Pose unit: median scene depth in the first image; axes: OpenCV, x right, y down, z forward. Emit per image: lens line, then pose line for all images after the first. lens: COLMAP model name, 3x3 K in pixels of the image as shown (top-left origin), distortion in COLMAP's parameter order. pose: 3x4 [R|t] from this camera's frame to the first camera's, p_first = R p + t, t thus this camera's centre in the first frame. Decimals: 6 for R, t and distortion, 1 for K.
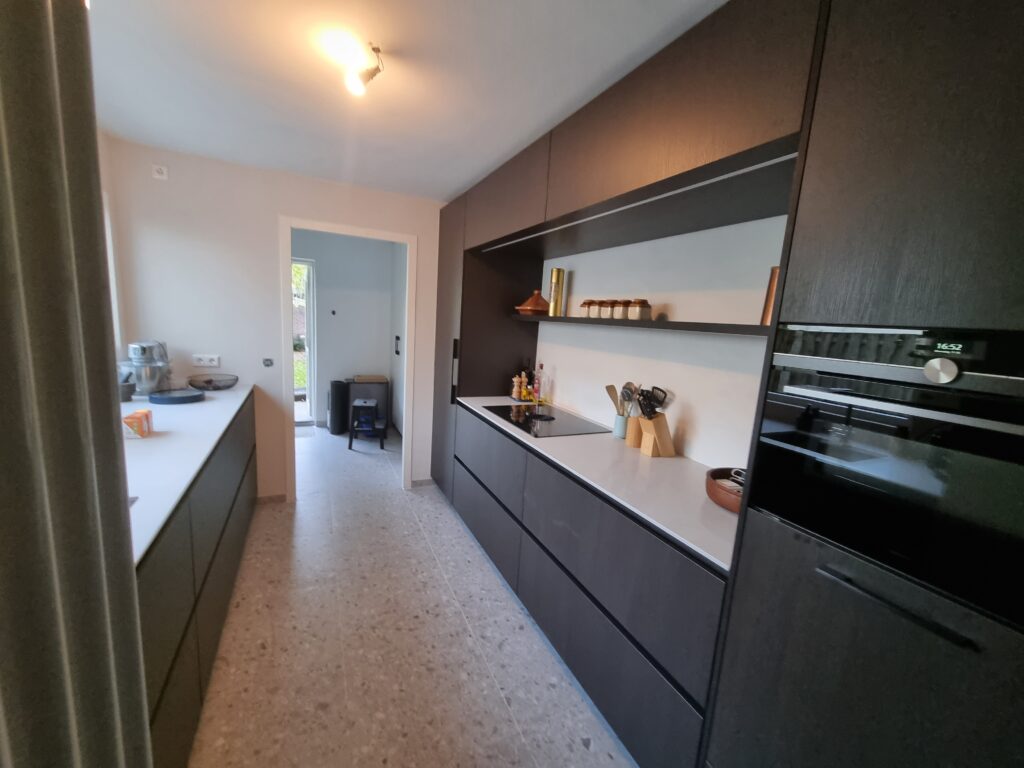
lens RADIAL K [[413.6, 0, 514.8], [0, 413.6, 387.1], [0, 0, 1]] dist [0.000711, -0.000557]
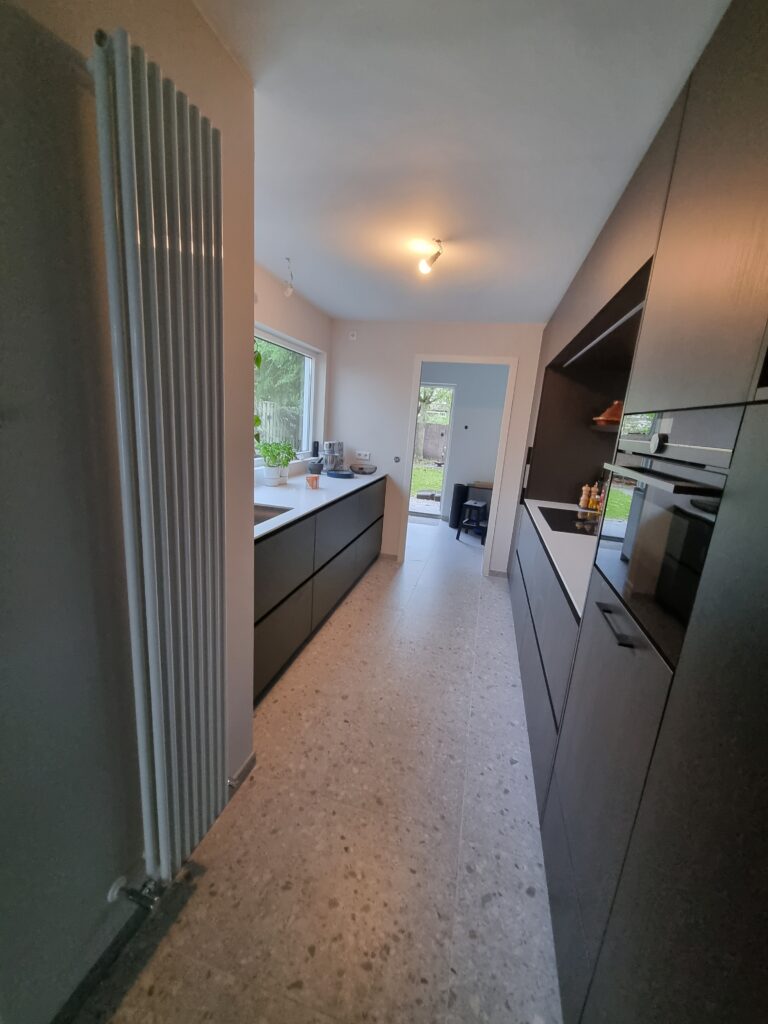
lens RADIAL K [[413.6, 0, 381.7], [0, 413.6, 512.4], [0, 0, 1]] dist [0.000711, -0.000557]
pose [[0.764449, 0.131009, -0.631232, 0.282116], [-0.124220, 0.990719, 0.055182, 0.048475], [0.632603, 0.036228, 0.773628, -0.121897]]
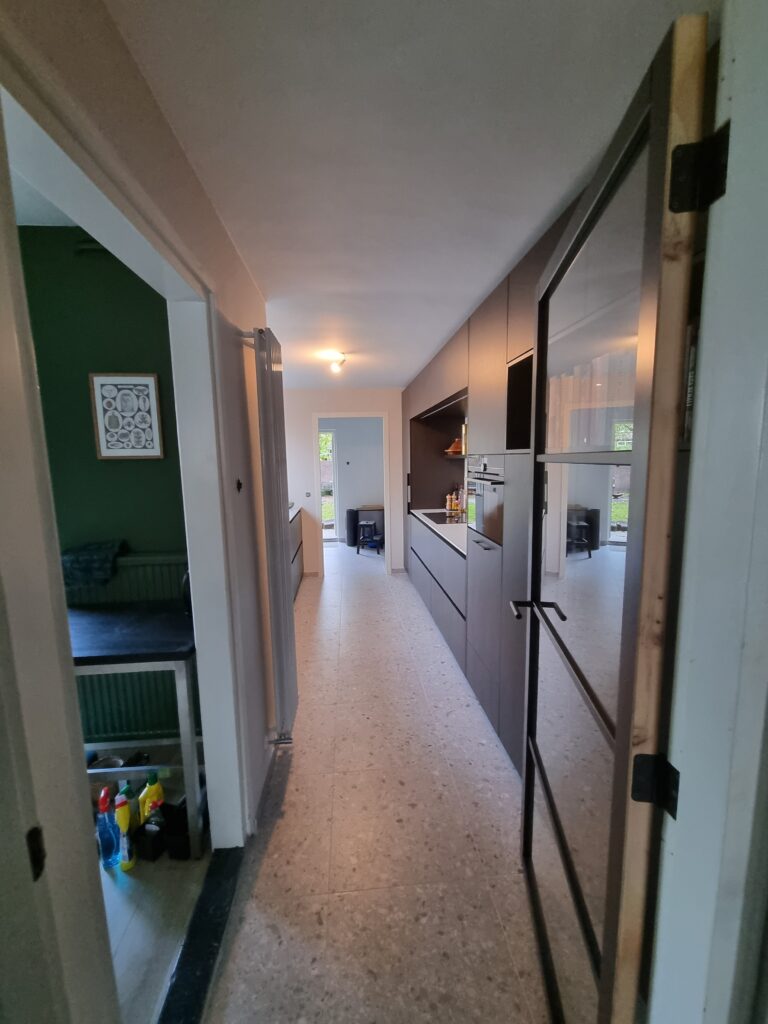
lens RADIAL K [[413.6, 0, 383.6], [0, 413.6, 508.4], [0, 0, 1]] dist [0.000711, -0.000557]
pose [[0.933068, -0.042480, -0.357182, 0.335460], [0.025865, 0.998355, -0.051168, 0.098968], [0.358768, 0.038505, 0.932632, -0.530873]]
